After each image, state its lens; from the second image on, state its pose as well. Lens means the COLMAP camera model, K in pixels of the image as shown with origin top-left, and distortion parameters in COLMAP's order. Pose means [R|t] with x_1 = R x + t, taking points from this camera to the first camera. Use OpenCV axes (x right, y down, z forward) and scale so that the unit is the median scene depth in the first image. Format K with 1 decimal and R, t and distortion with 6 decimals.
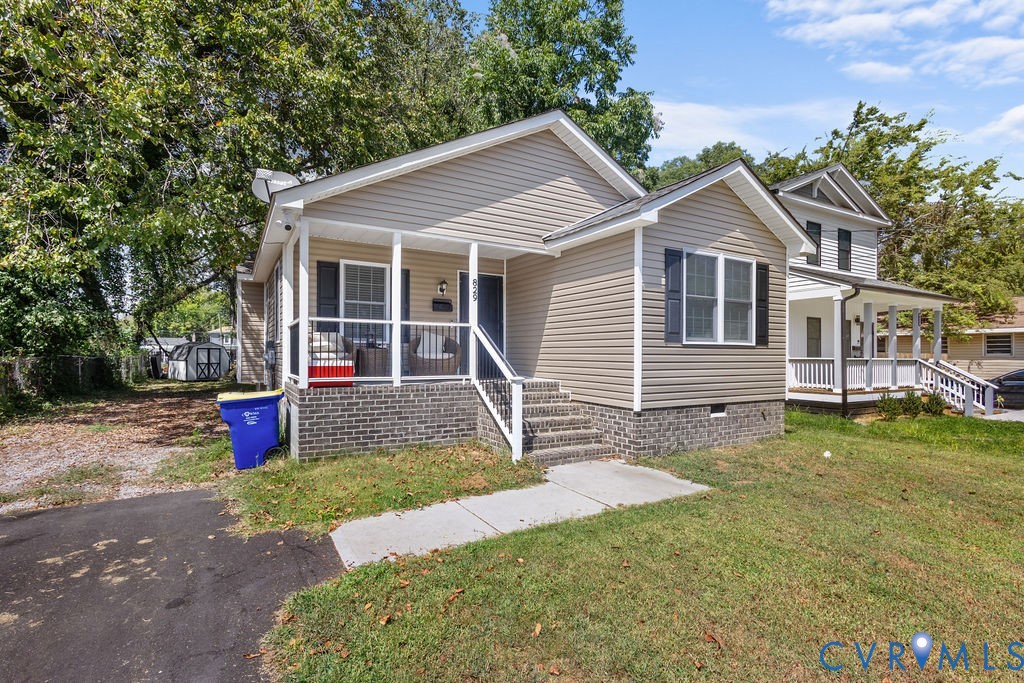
lens RADIAL K [[475.5, 0, 508.9], [0, 475.5, 346.2], [0, 0, 1]] dist [0.004180, 0.001334]
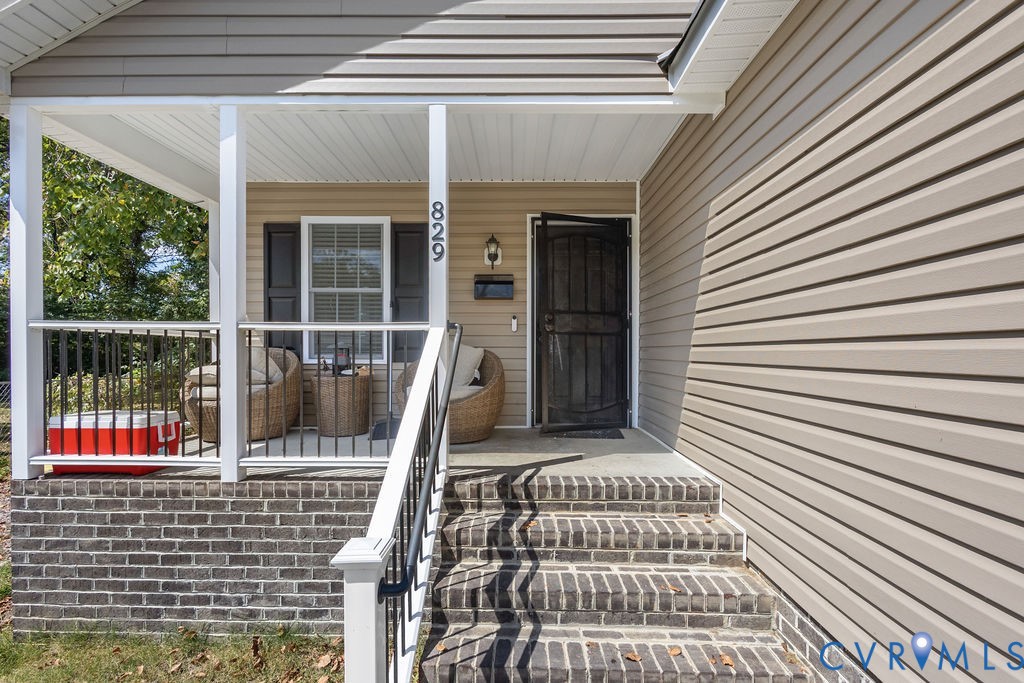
lens RADIAL K [[475.5, 0, 515.7], [0, 475.5, 357.7], [0, 0, 1]] dist [0.004180, 0.001334]
pose [[0.855775, 0.002157, -0.517344, 0.184999], [0.009688, 0.999749, 0.020193, -0.027701], [0.517258, -0.022293, 0.855539, 0.756998]]
